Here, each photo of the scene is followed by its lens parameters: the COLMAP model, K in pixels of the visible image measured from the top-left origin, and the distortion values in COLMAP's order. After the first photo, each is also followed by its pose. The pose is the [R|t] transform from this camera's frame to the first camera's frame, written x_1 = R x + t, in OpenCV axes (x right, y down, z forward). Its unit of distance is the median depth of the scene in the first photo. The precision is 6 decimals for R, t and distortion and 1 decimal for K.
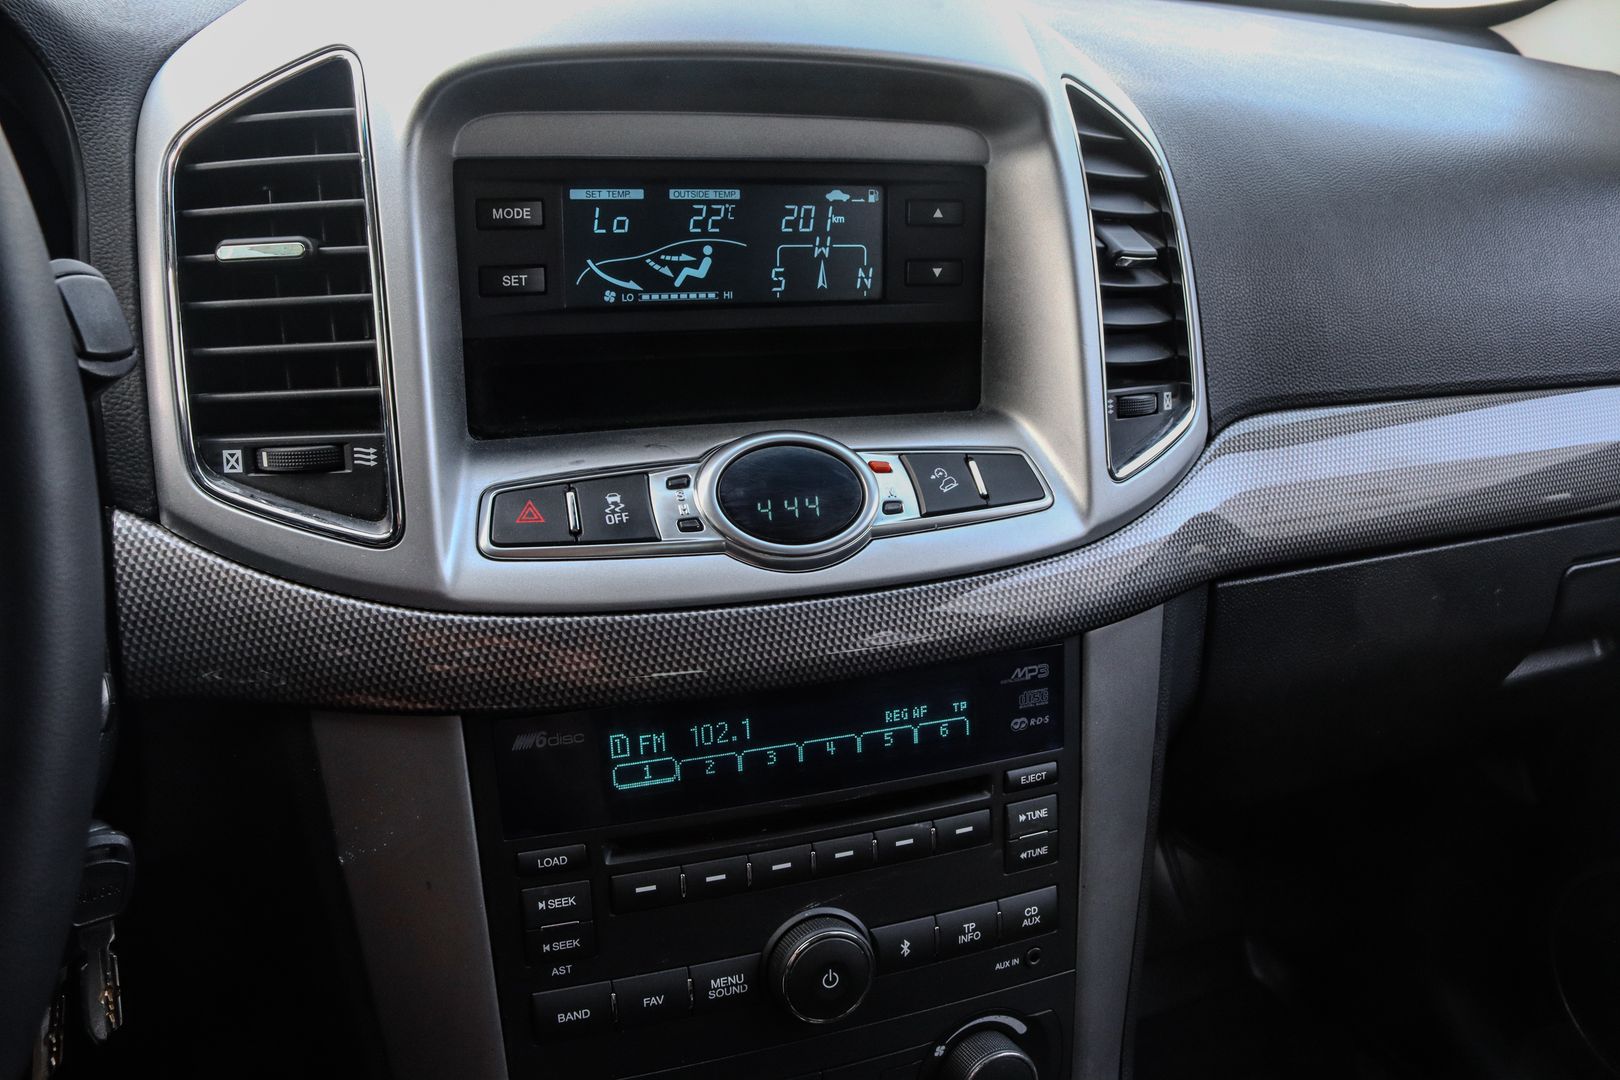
lens RADIAL K [[1337.9, 0, 810.0], [0, 1337.9, 540.0], [0, 0, 1]] dist [-0.182407, 0.149701]
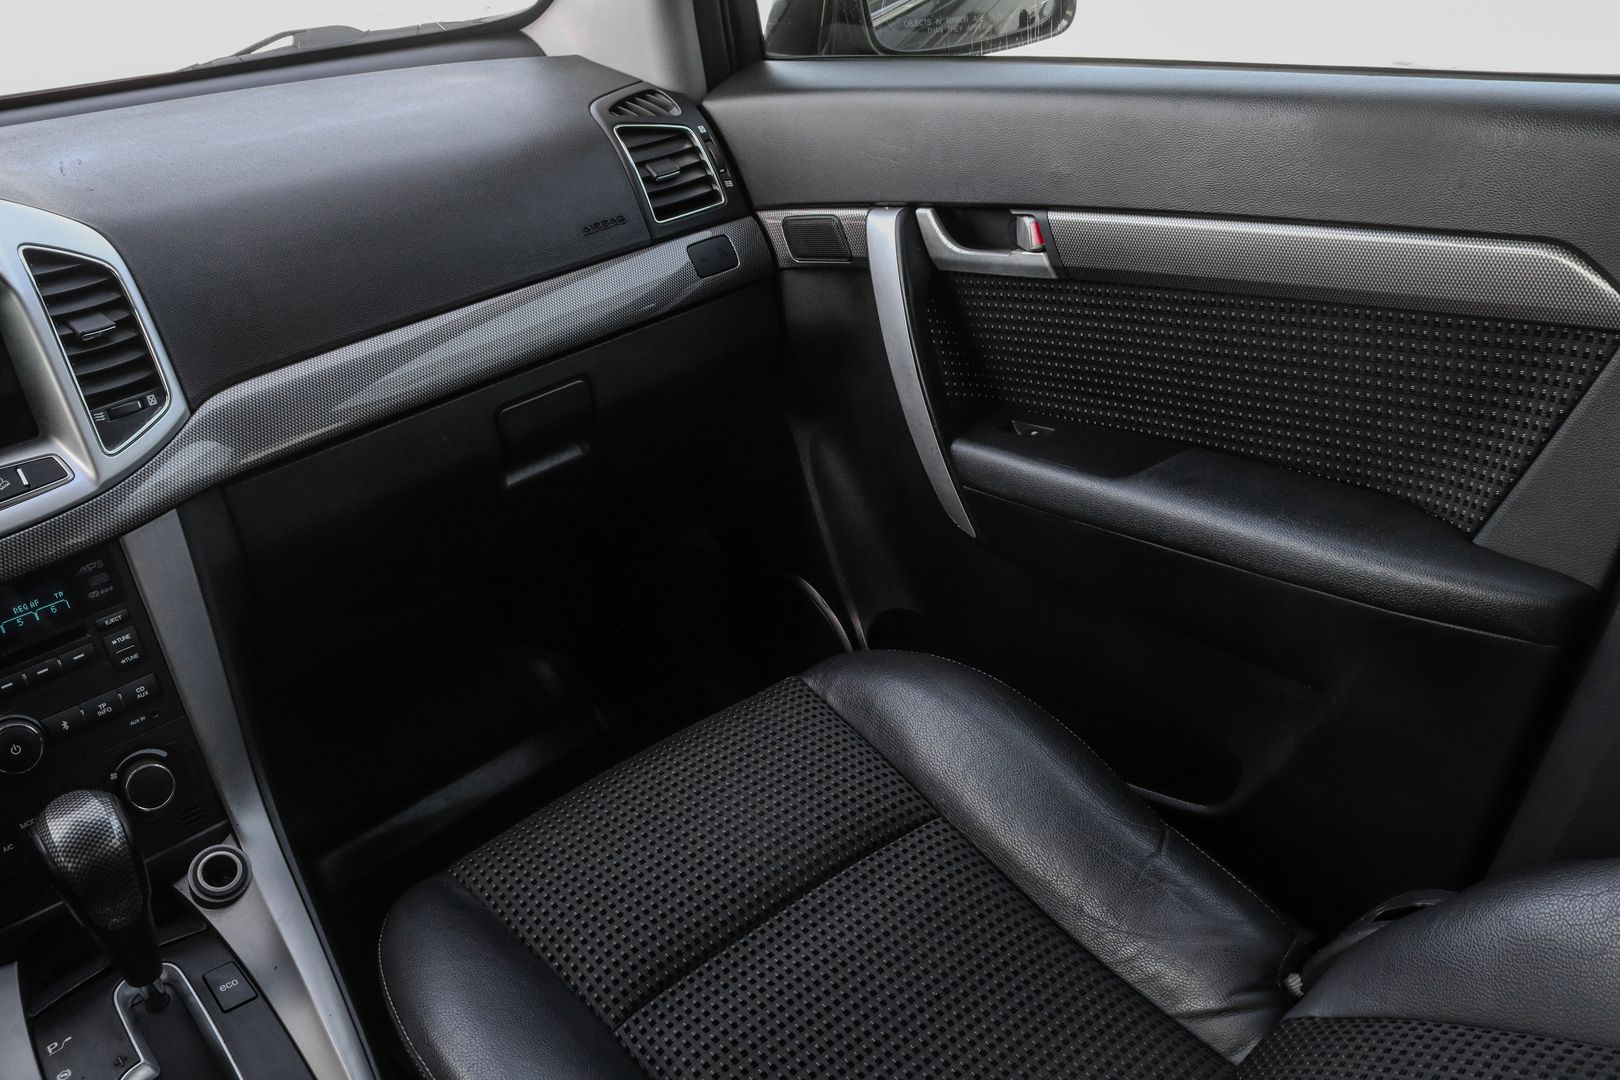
lens RADIAL K [[1330.8, 0, 777.2], [0, 1330.8, 552.8], [0, 0, 1]] dist [-0.167753, 0.153789]
pose [[0.935565, -0.286205, 0.206893, 0.759617], [0.269157, 0.957141, 0.106936, 0.159172], [-0.228631, -0.044359, 0.972502, -1.068553]]
